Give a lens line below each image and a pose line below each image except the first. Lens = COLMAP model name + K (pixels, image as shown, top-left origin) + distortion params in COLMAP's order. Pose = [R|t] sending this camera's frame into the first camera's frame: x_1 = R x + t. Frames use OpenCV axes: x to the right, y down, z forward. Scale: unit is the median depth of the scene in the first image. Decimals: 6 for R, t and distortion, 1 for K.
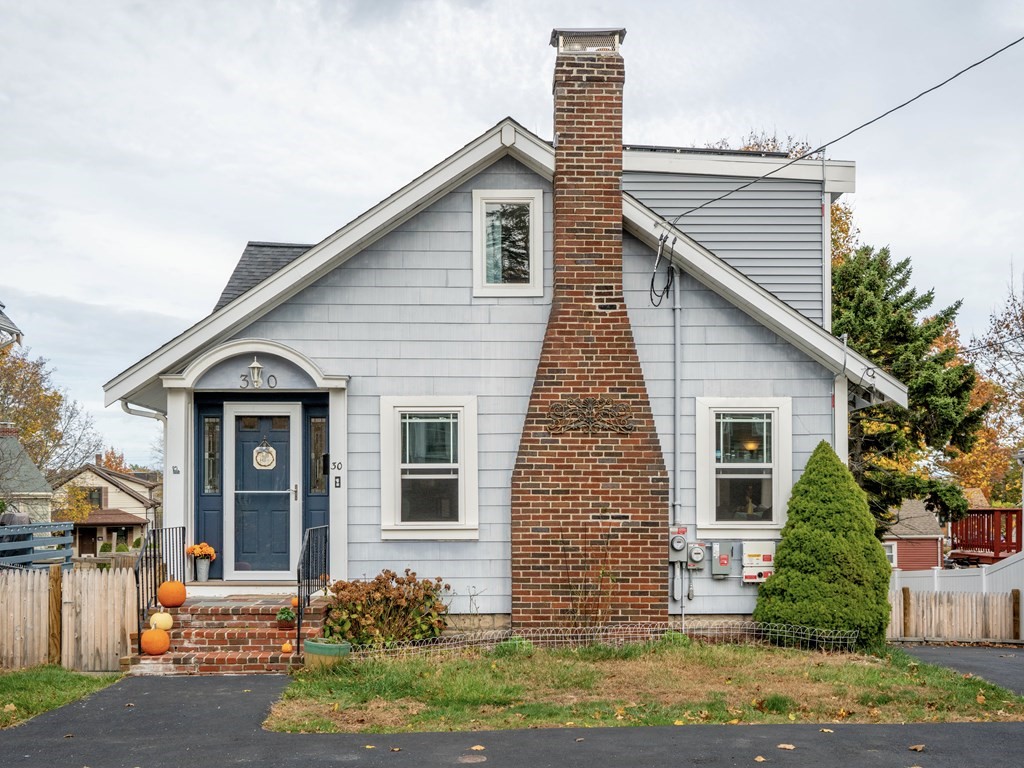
lens RADIAL K [[1160.7, 0, 514.4], [0, 1160.7, 497.8], [0, 0, 1]] dist [0.007385, 0.000000]
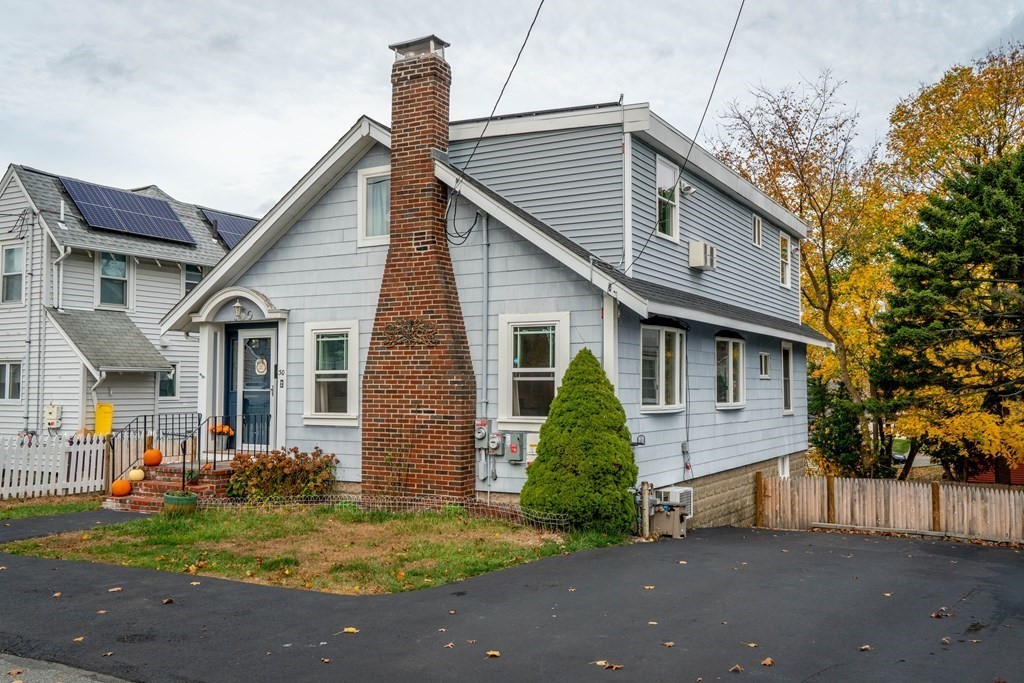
lens RADIAL K [[910.0, 0, 512.9], [0, 910.0, 340.6], [0, 0, 1]] dist [0.007119, 0.002157]
pose [[0.860410, -0.024278, -0.509023, 0.665188], [-0.000390, 0.998833, -0.048300, -0.012733], [0.509602, 0.041757, 0.859397, 0.180485]]
